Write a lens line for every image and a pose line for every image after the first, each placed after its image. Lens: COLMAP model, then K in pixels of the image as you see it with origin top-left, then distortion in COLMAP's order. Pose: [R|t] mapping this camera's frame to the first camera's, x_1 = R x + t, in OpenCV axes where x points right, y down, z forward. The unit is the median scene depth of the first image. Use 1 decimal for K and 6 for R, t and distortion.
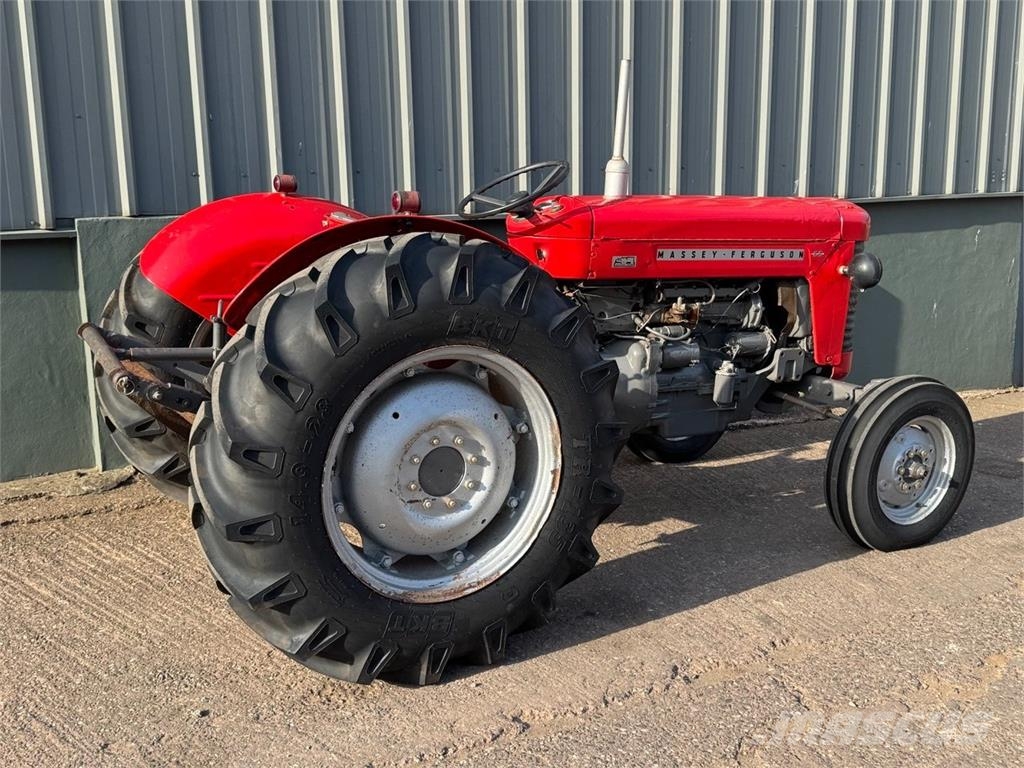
lens RADIAL K [[1080.3, 0, 517.8], [0, 1080.3, 386.3], [0, 0, 1]] dist [0.200830, -0.453960]
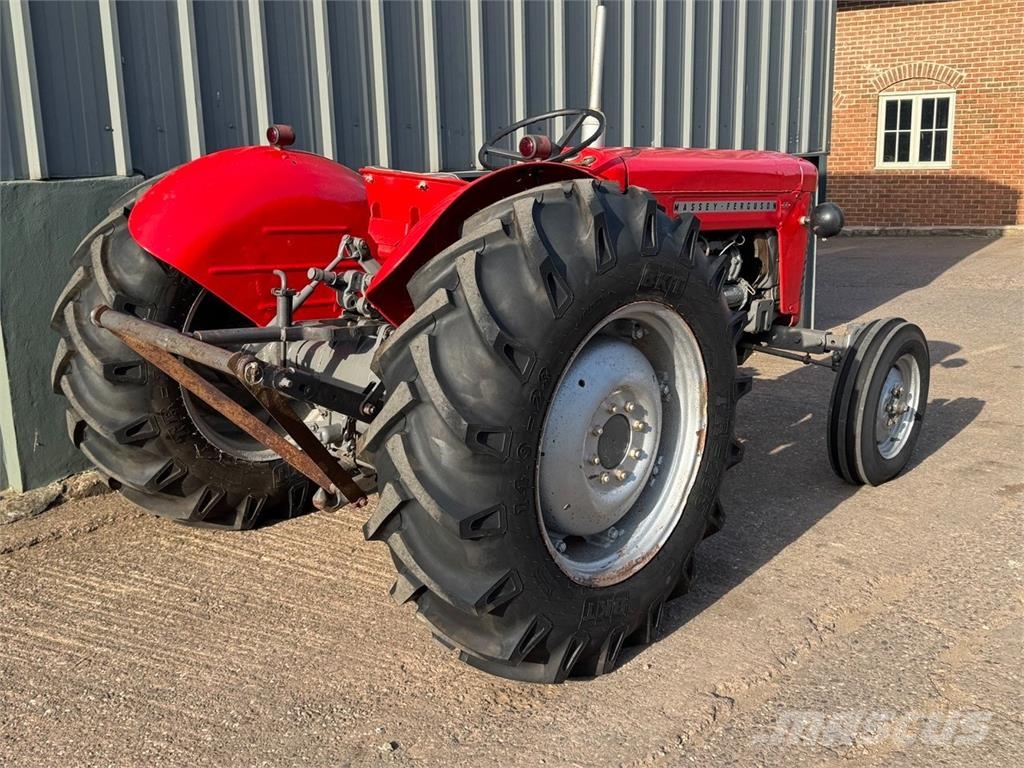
lens RADIAL K [[1080.3, 0, 517.8], [0, 1080.3, 386.3], [0, 0, 1]] dist [0.200830, -0.453960]
pose [[0.944728, -0.076244, 0.318867, -0.334789], [0.069732, 0.997059, 0.031808, -0.002249], [-0.320354, -0.007815, 0.947266, 0.121371]]
